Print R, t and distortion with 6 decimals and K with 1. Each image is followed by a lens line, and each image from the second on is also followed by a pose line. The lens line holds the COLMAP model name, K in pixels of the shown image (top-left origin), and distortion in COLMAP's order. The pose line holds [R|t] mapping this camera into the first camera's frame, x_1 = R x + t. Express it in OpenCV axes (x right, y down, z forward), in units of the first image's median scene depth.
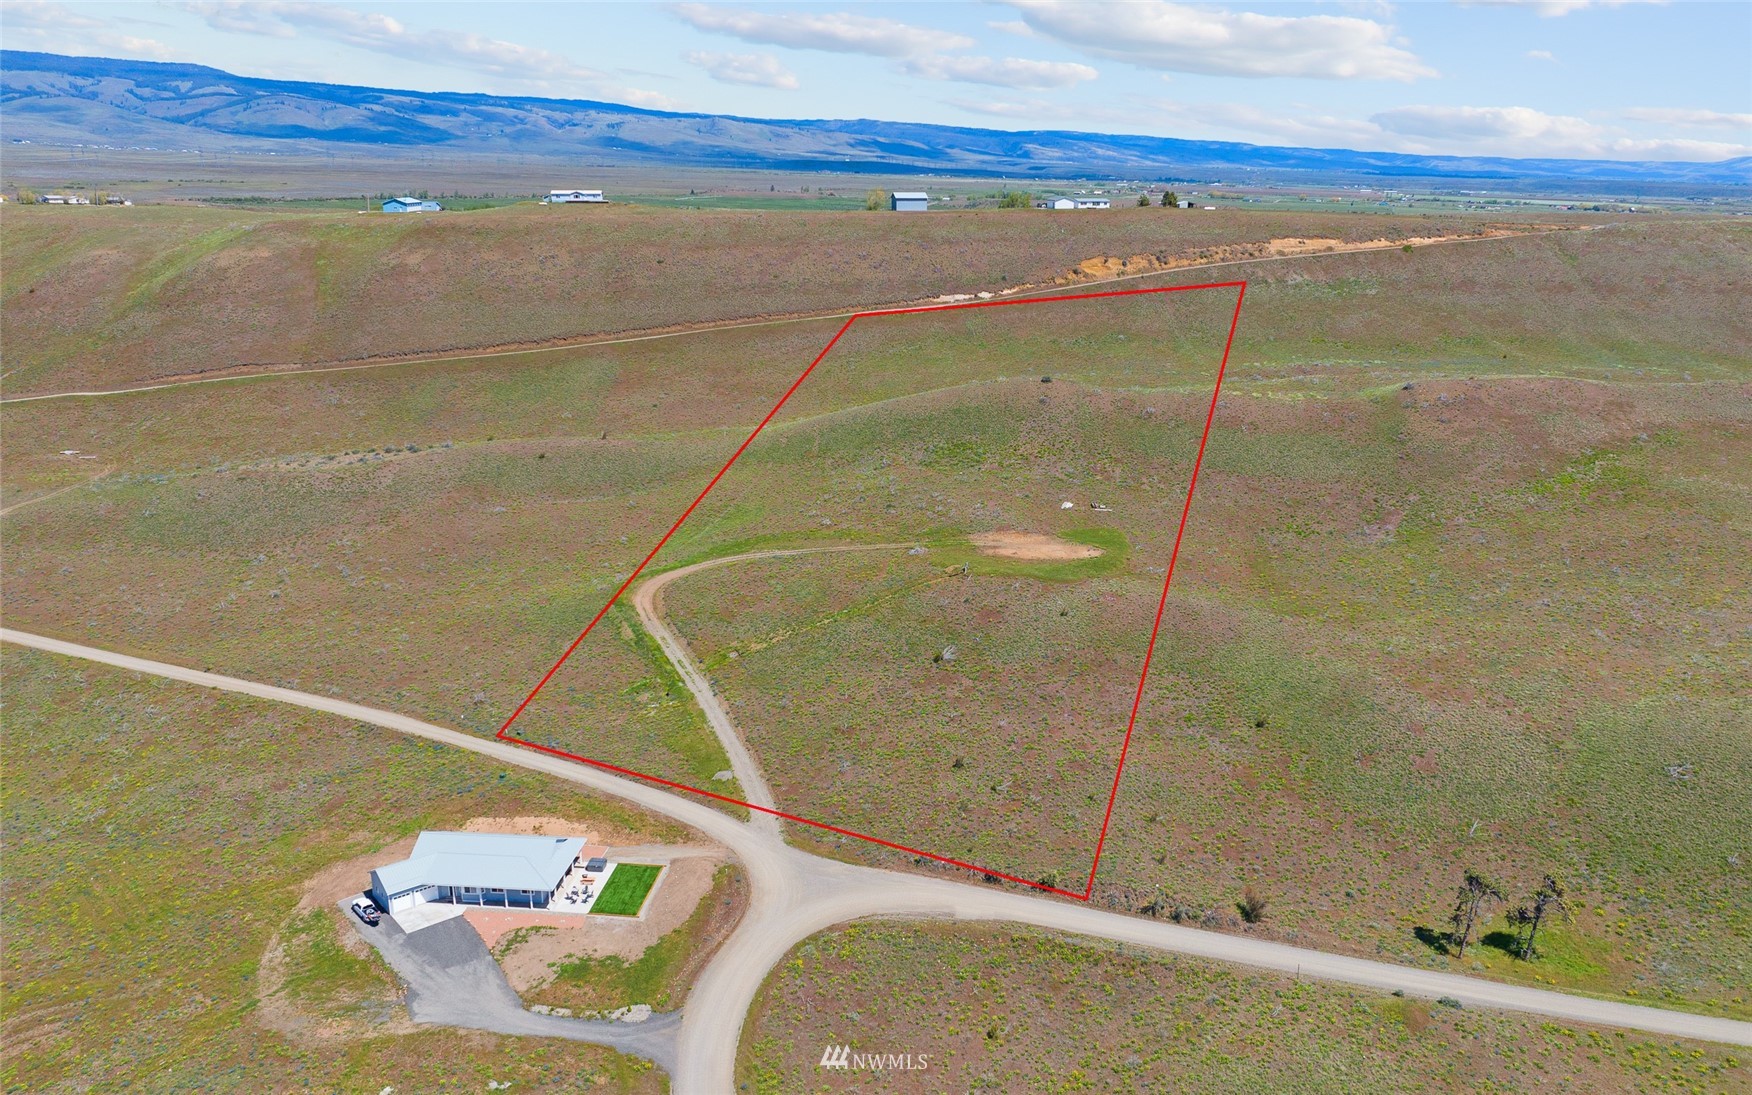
lens RADIAL K [[1395.6, 0, 911.1], [0, 1395.6, 526.8], [0, 0, 1]] dist [-0.017386, -0.009669]
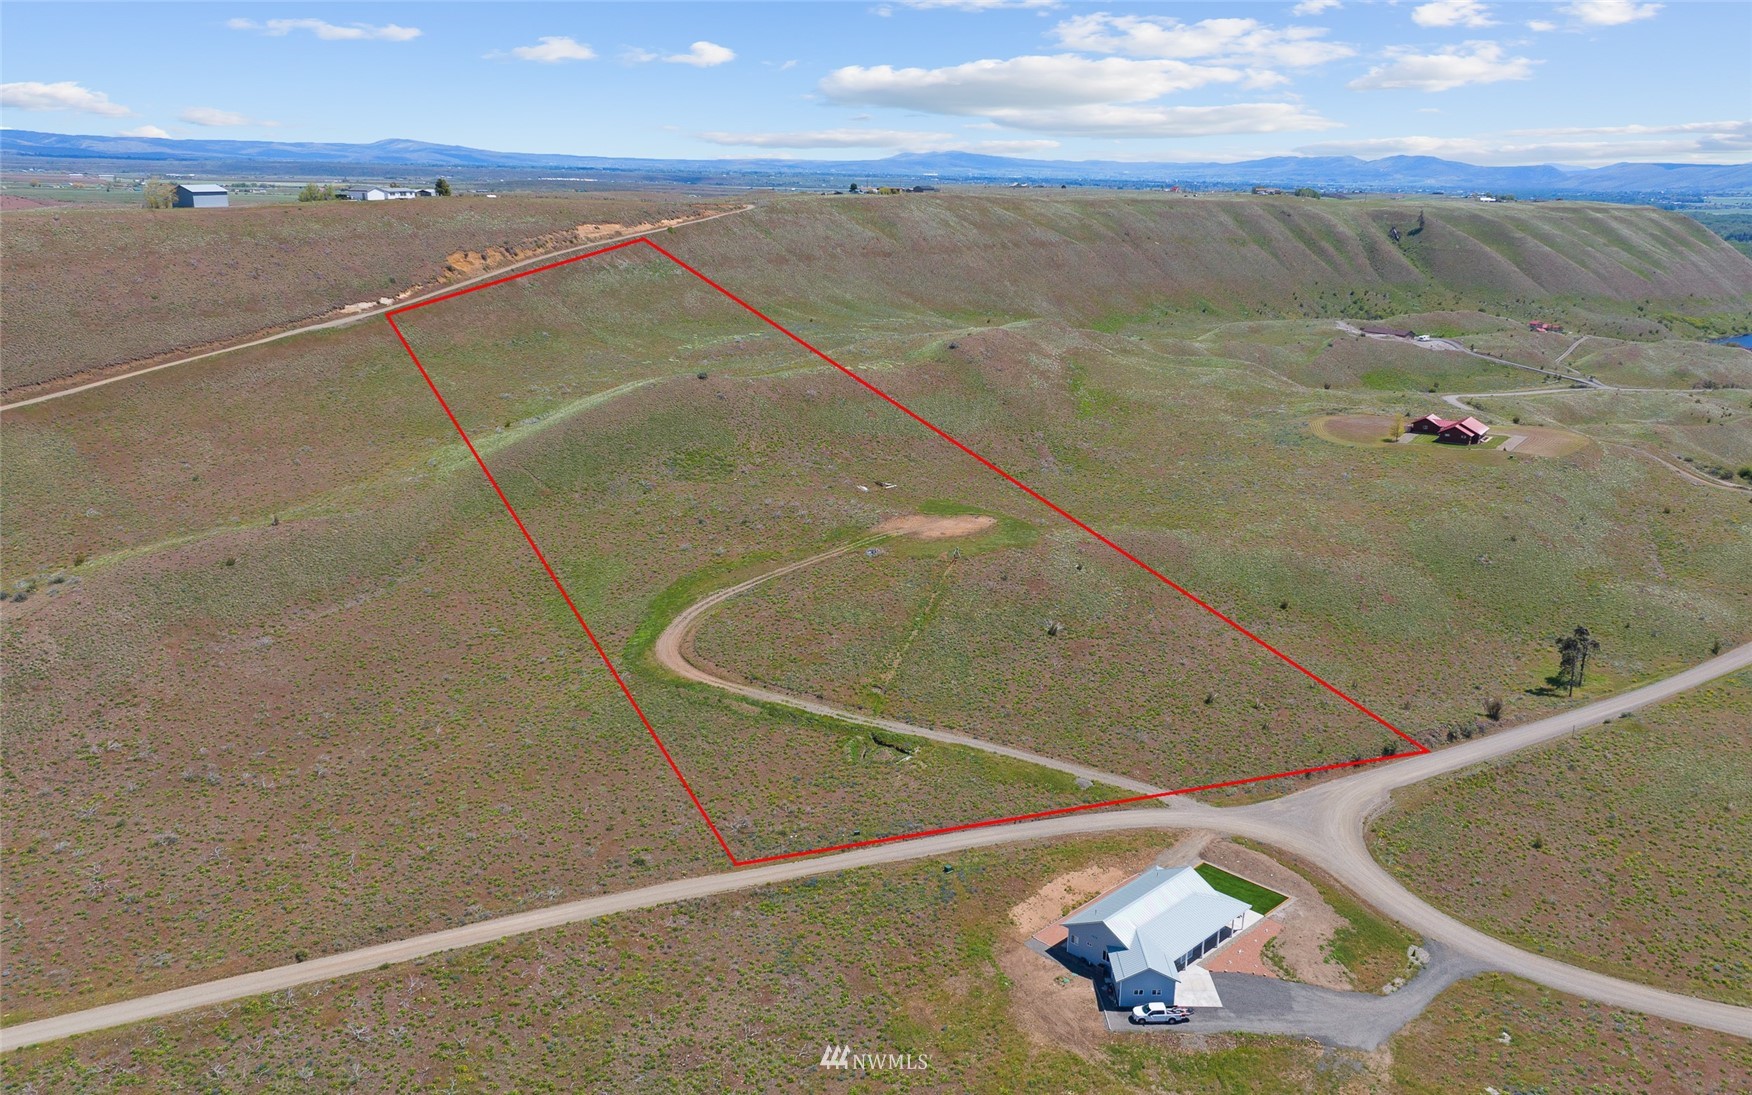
lens RADIAL K [[1395.6, 0, 911.1], [0, 1395.6, 526.8], [0, 0, 1]] dist [-0.017386, -0.009669]
pose [[0.631615, -0.196304, 0.750018, -0.412115], [0.186505, 0.977476, 0.098775, -0.053034], [-0.752515, 0.077495, 0.654000, 0.196913]]
